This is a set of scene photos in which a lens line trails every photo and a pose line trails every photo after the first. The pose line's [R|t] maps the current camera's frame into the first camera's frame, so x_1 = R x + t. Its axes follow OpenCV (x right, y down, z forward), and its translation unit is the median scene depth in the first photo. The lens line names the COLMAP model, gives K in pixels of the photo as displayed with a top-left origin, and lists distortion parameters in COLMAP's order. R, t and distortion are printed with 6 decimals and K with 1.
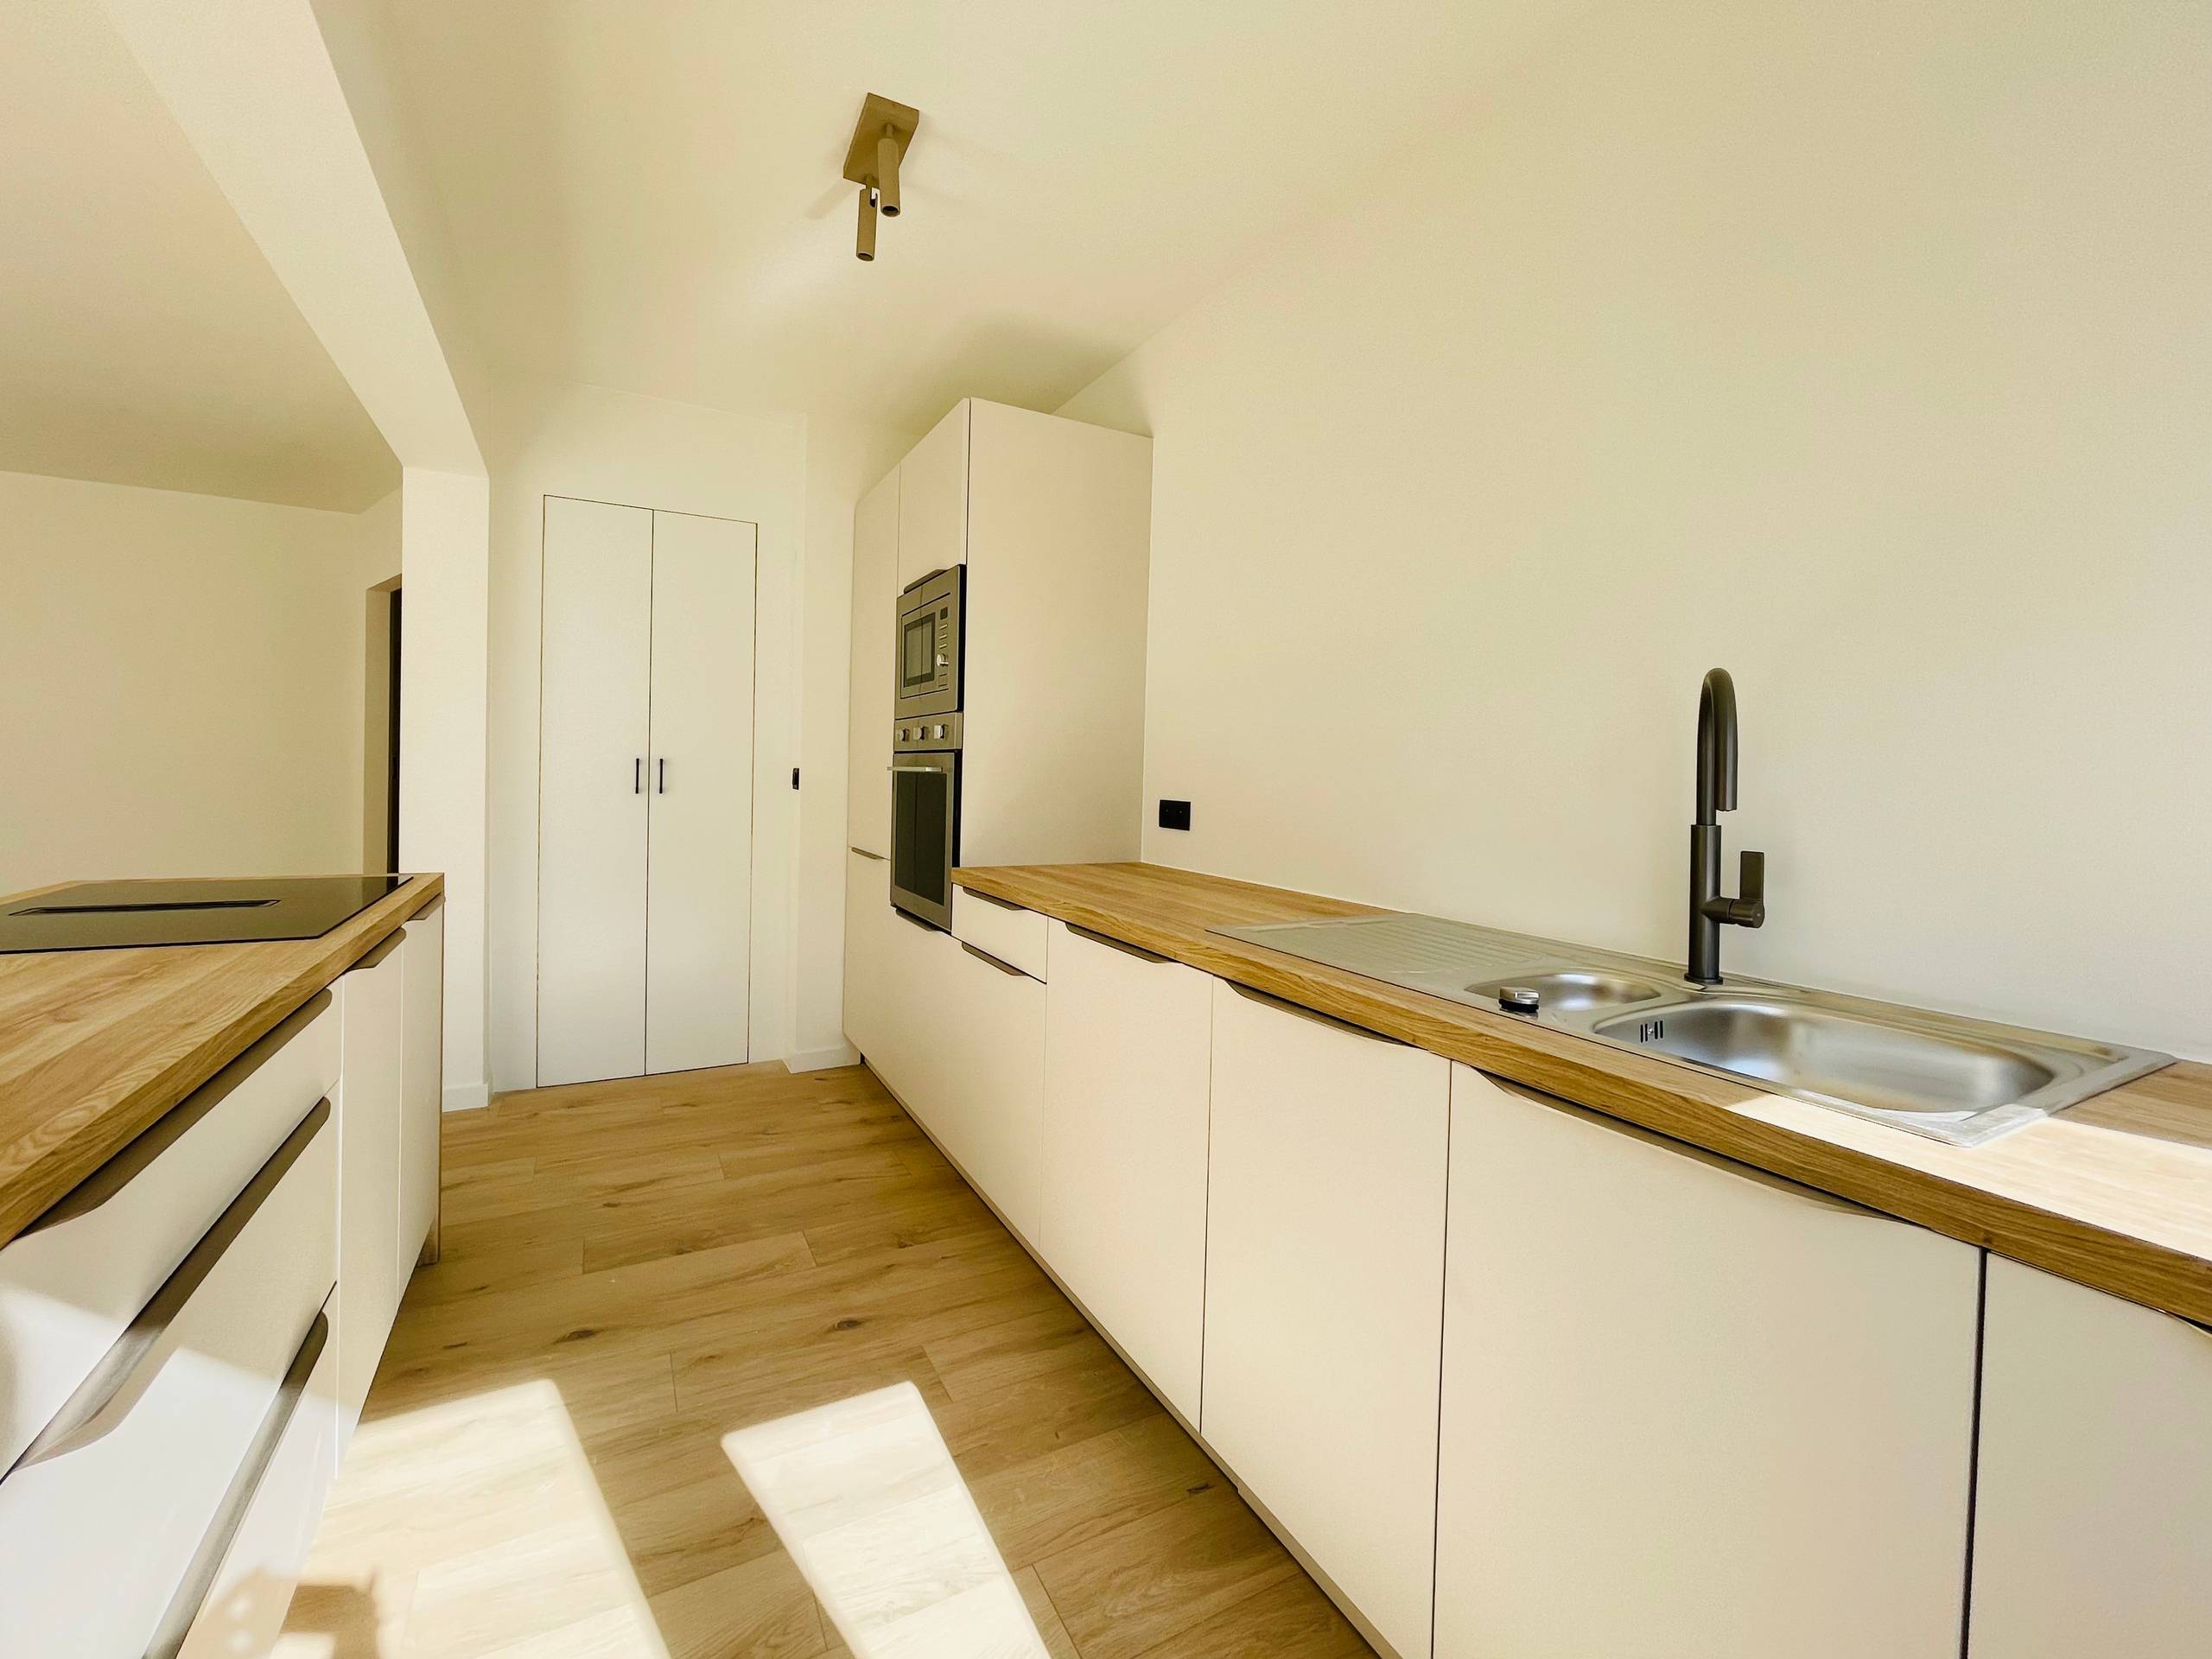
lens RADIAL K [[927.5, 0, 1074.6], [0, 927.5, 788.1], [0, 0, 1]] dist [-0.001230, -0.000170]
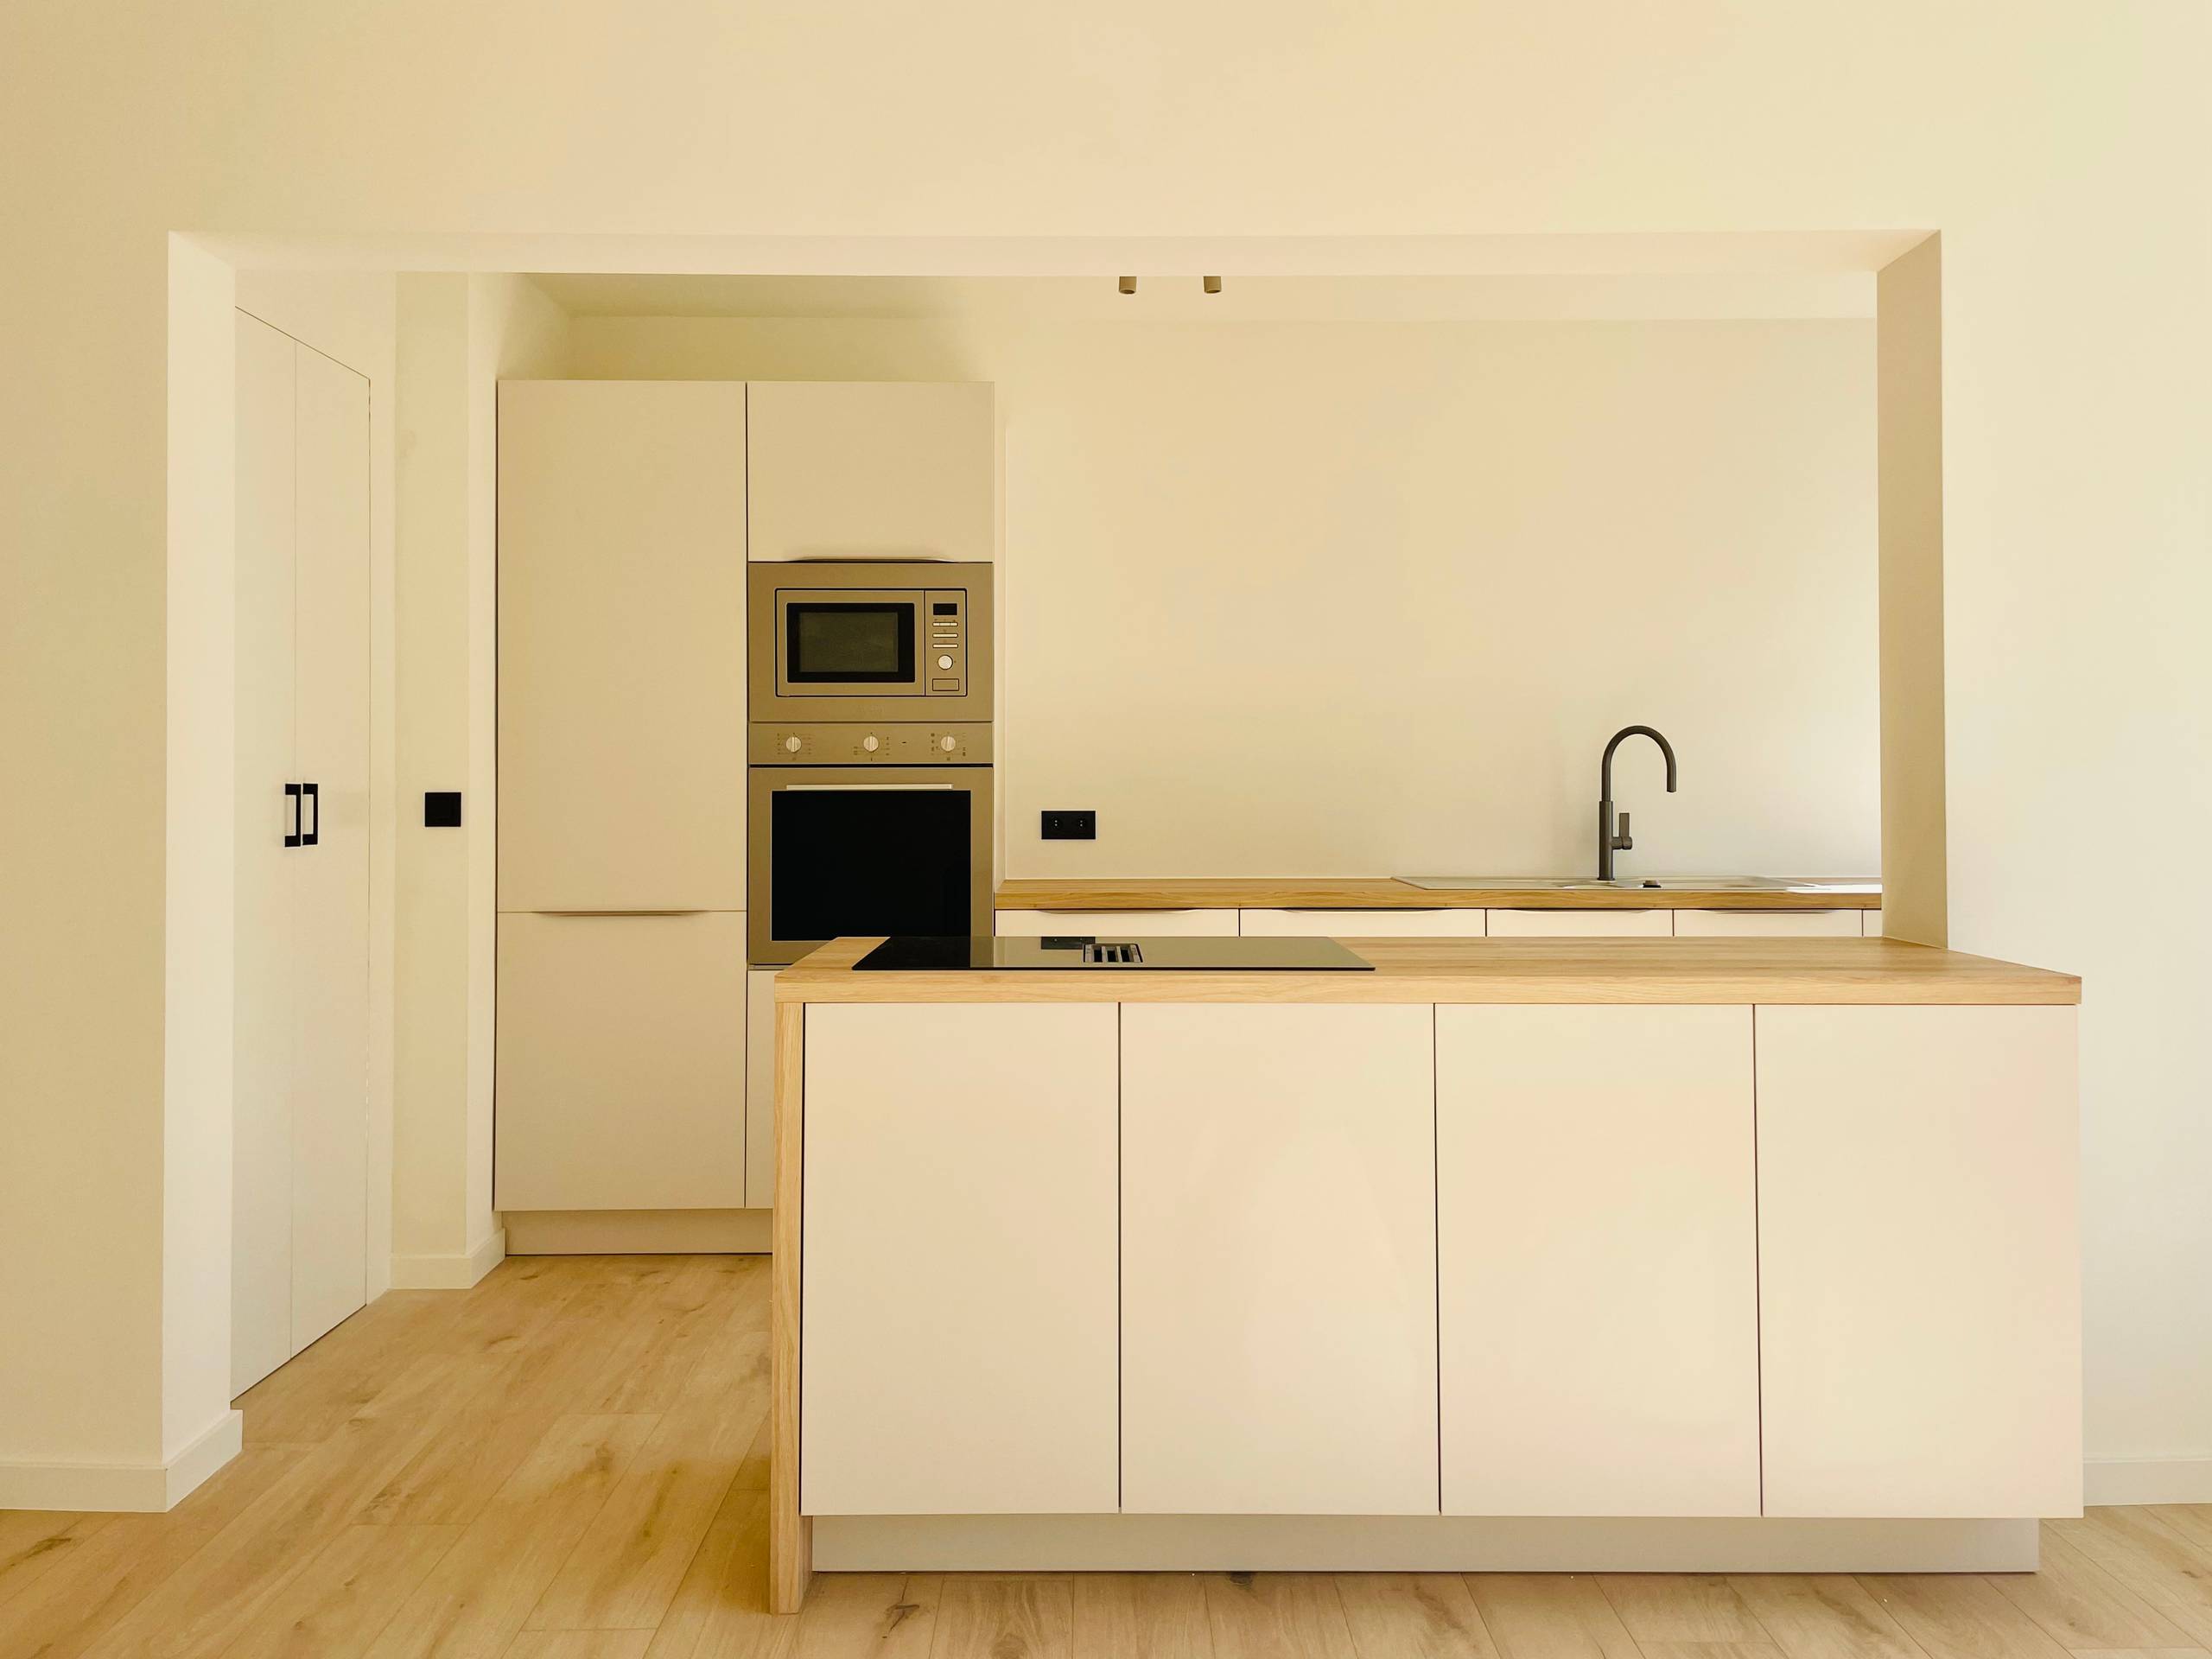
lens RADIAL K [[1687.4, 0, 1113.1], [0, 1687.4, 792.4], [0, 0, 1]] dist [0.109578, -0.112082]
pose [[0.462063, -0.029932, 0.886342, -2.015762], [0.031096, 0.999363, 0.017538, -0.050494], [-0.886302, 0.019458, 0.462699, 0.161808]]
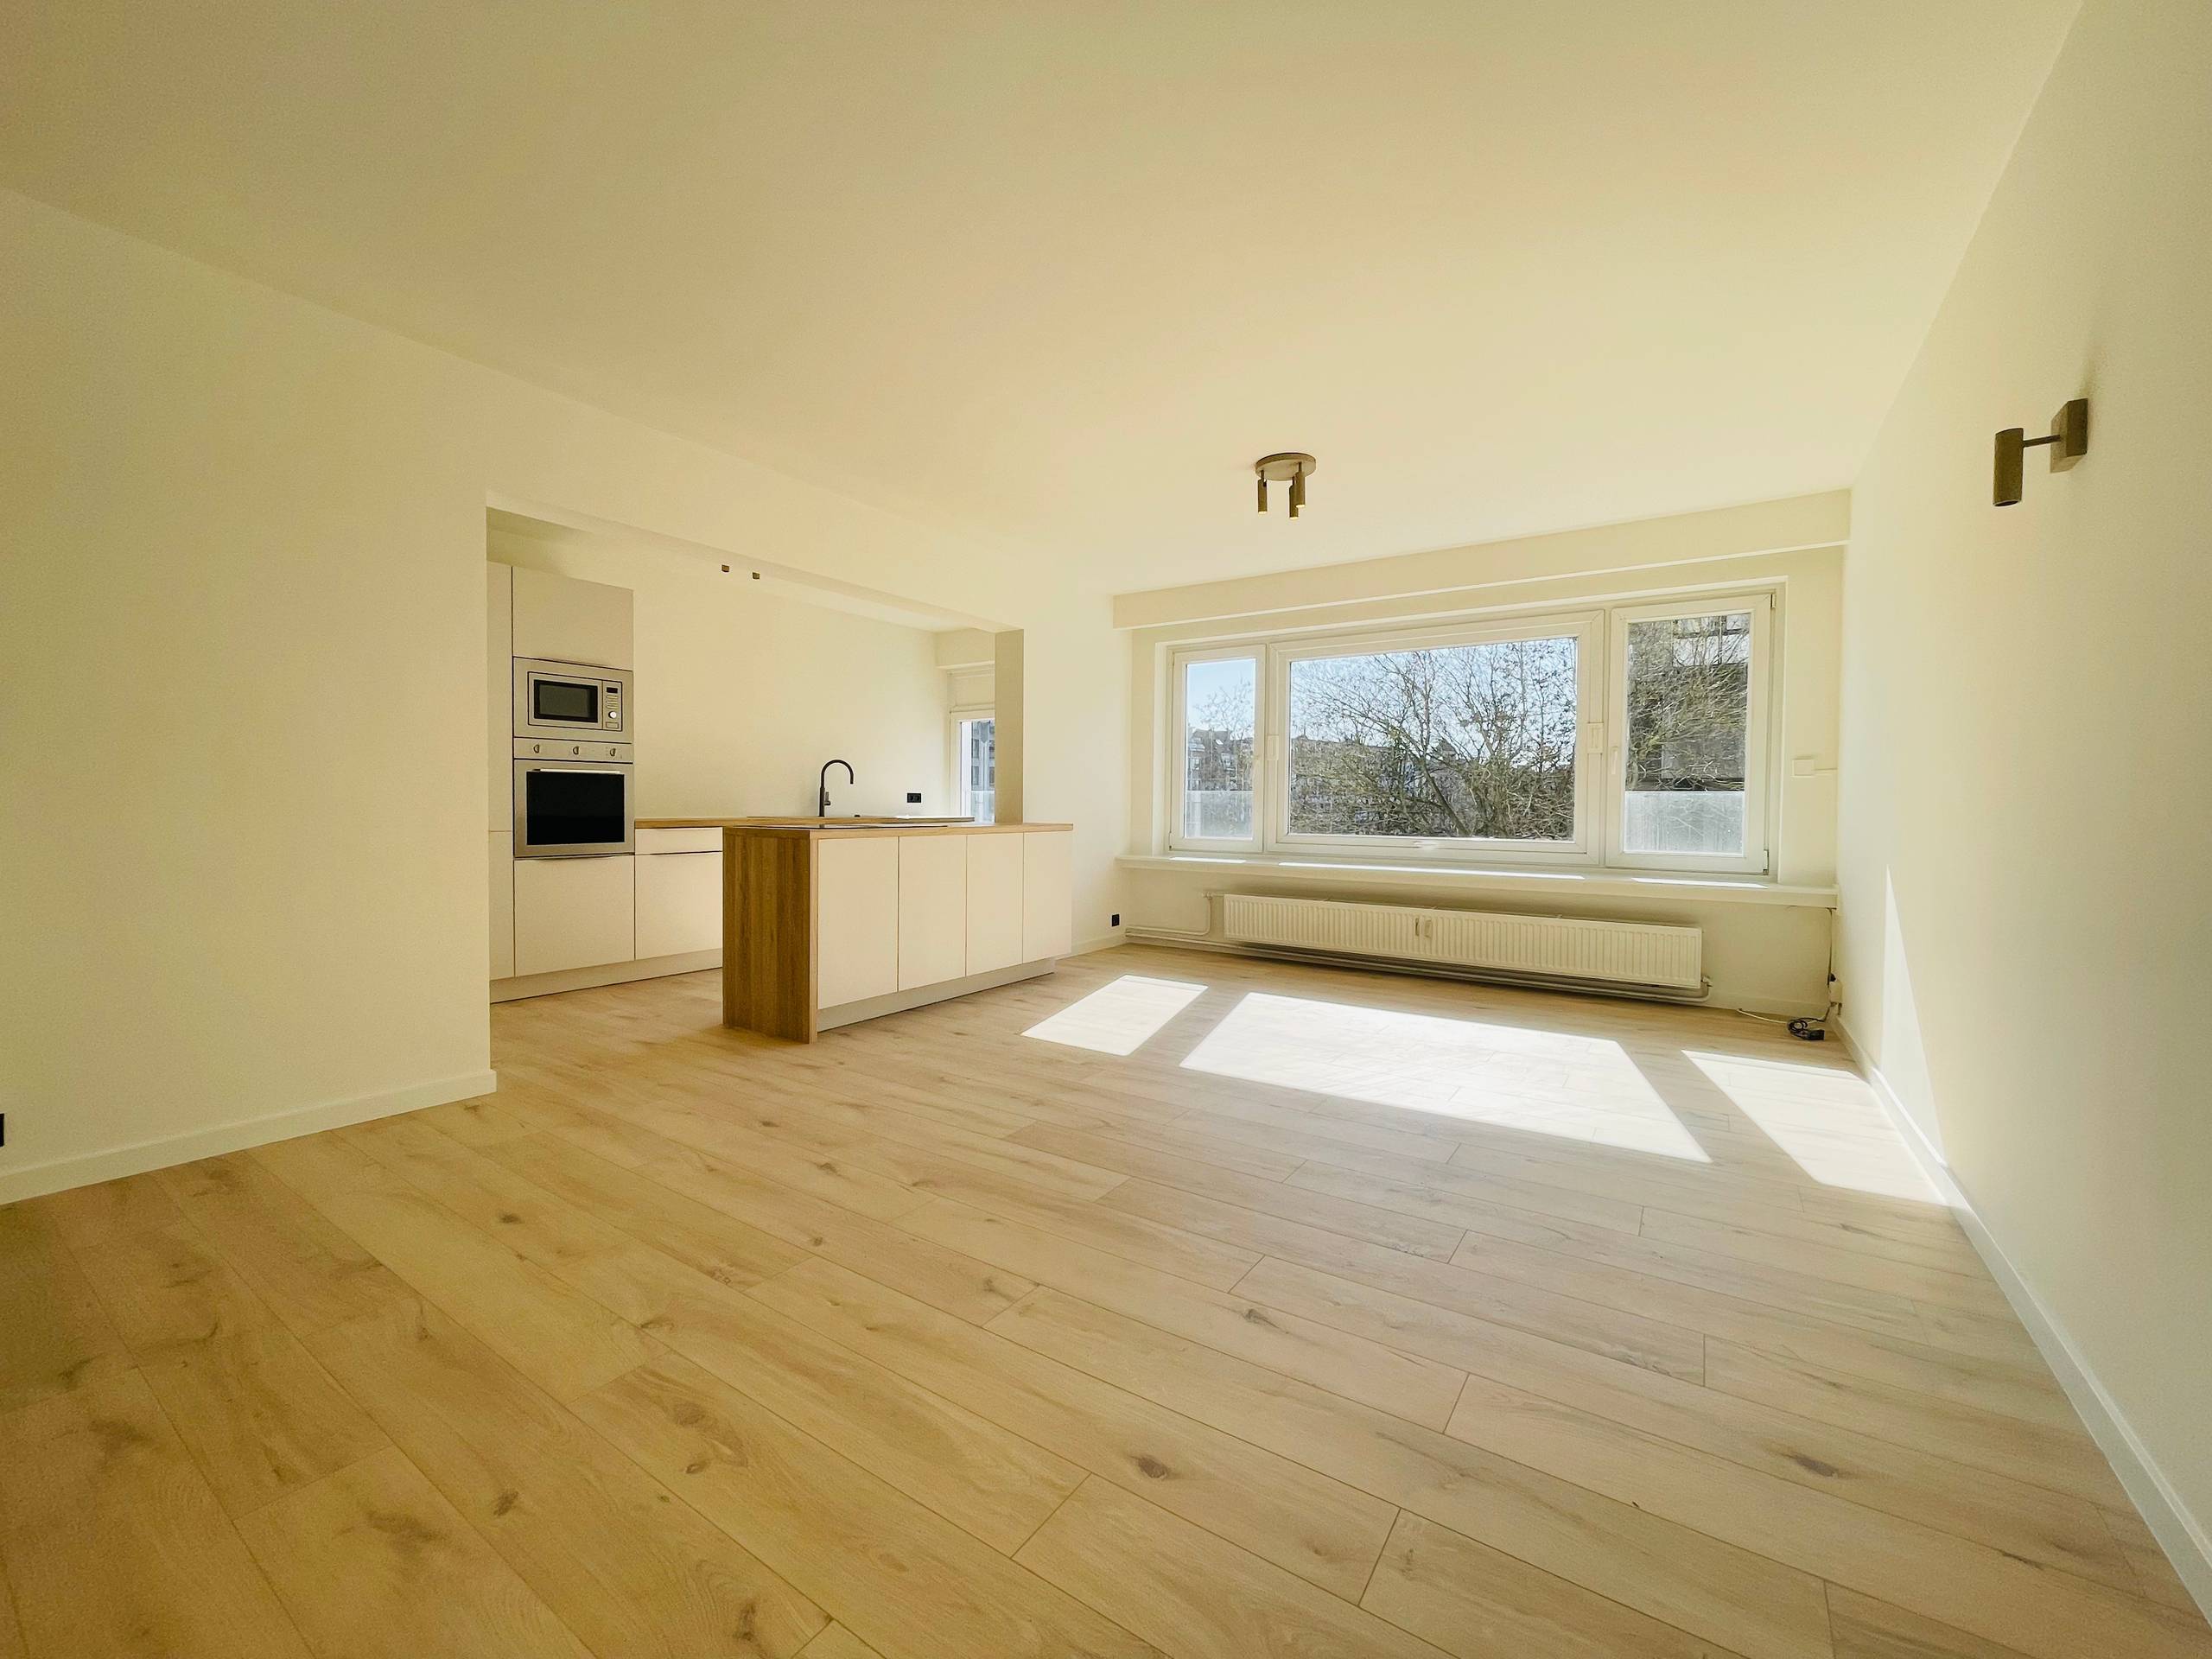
lens RADIAL K [[892.1, 0, 1106.0], [0, 892.1, 829.5], [0, 0, 1]] dist [-0.001945, -0.000132]
pose [[-0.479935, -0.056321, 0.875494, -3.035312], [-0.003989, 0.998067, 0.062019, -0.027328], [-0.877295, 0.026273, -0.479232, 1.341698]]
